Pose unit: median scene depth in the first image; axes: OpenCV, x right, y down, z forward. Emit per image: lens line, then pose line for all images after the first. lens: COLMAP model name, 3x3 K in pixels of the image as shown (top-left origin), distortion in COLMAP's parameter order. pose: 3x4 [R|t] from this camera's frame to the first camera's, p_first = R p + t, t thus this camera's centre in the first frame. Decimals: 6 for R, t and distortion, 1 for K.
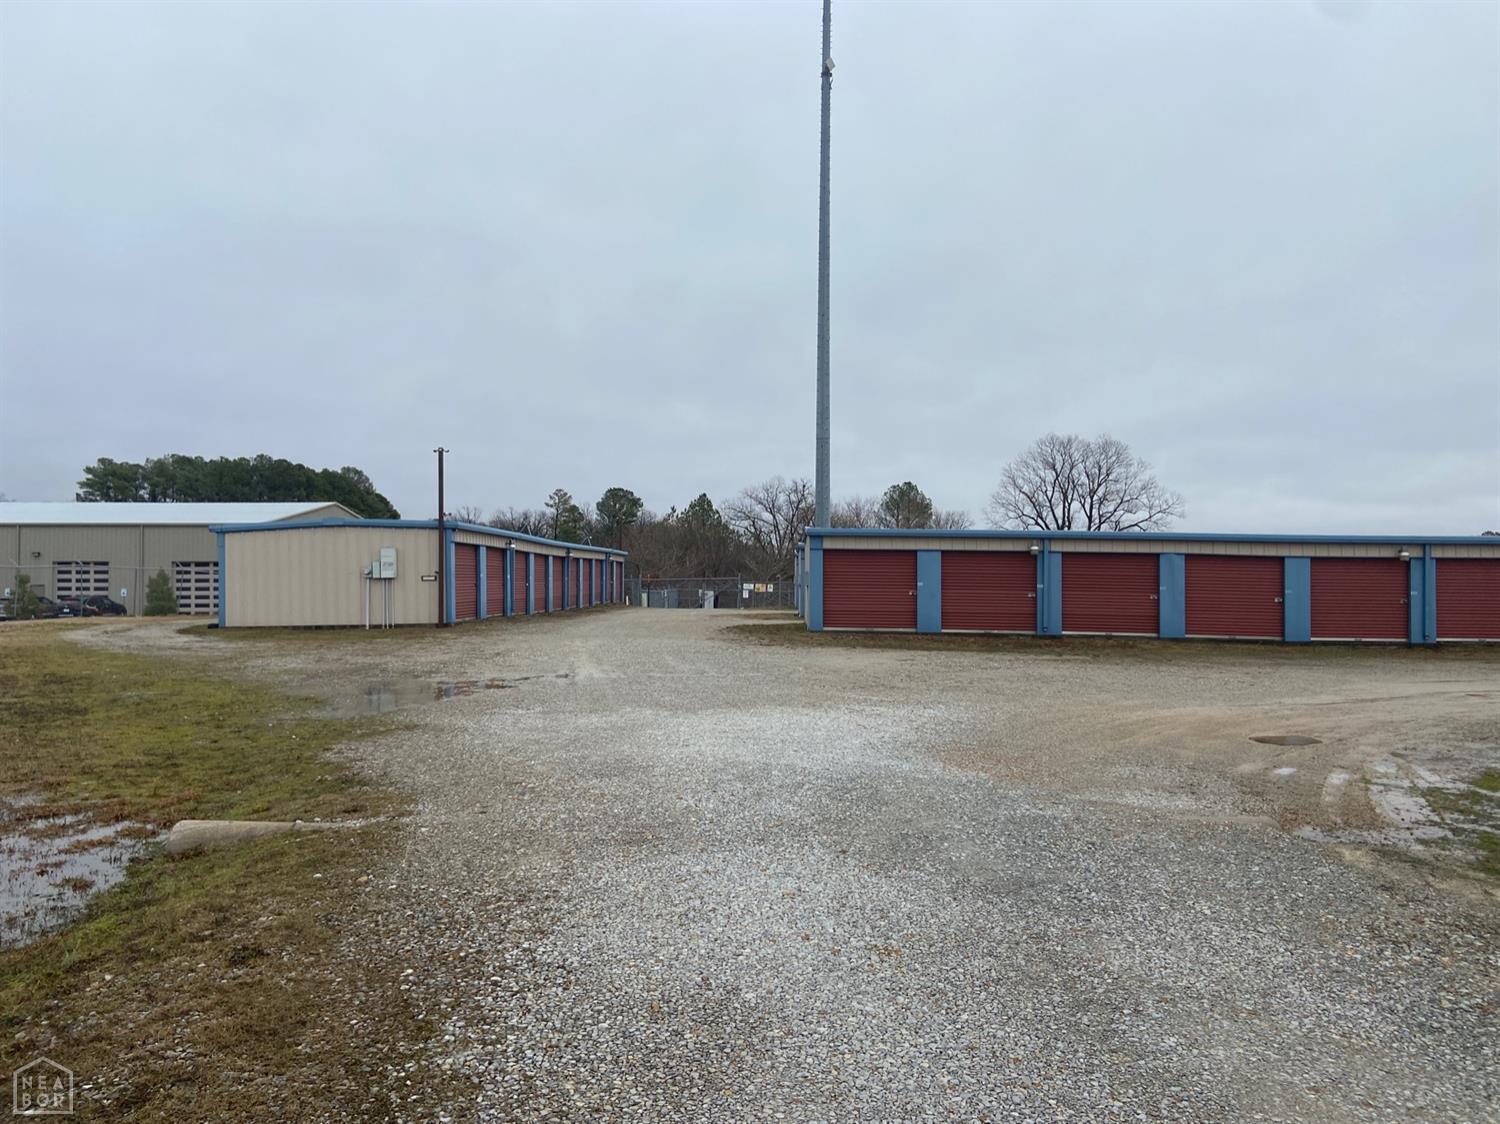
lens RADIAL K [[1112.6, 0, 737.2], [0, 1112.6, 556.9], [0, 0, 1]] dist [0.121979, -0.163984]
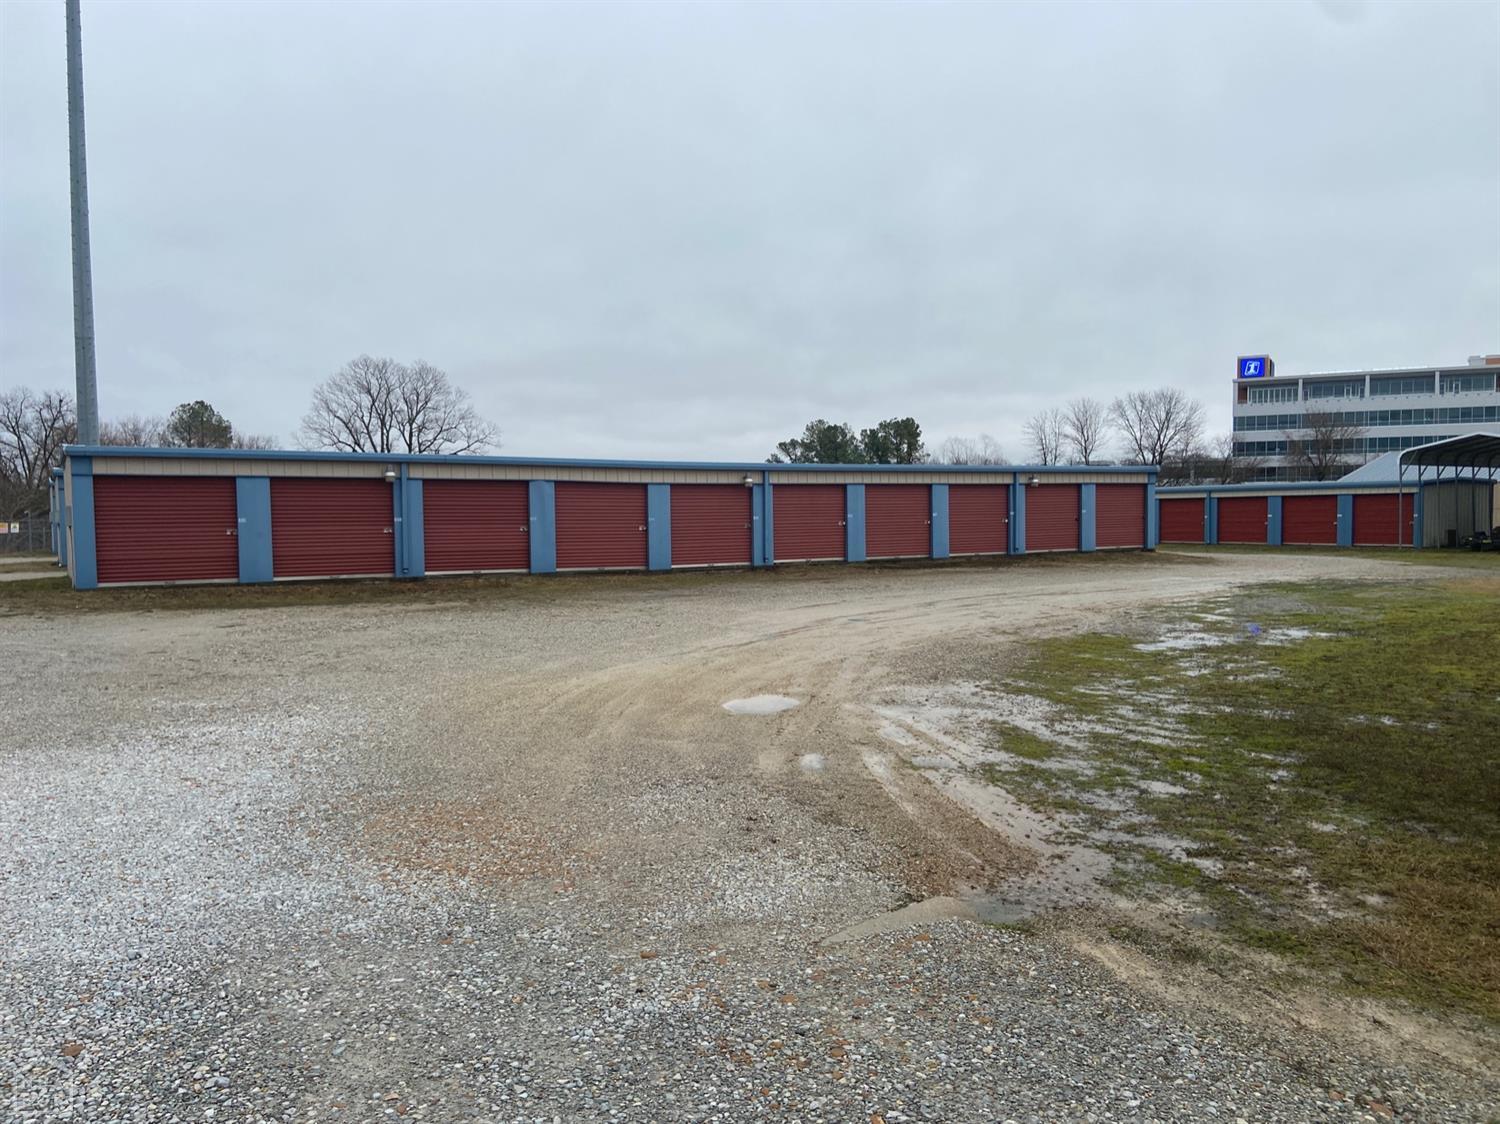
lens RADIAL K [[1112.6, 0, 737.2], [0, 1112.6, 556.9], [0, 0, 1]] dist [0.121979, -0.163984]
pose [[0.829199, -0.042119, 0.557365, 0.009931], [0.007163, 0.997876, 0.064751, 0.001165], [-0.558908, -0.049699, 0.827739, 0.147594]]
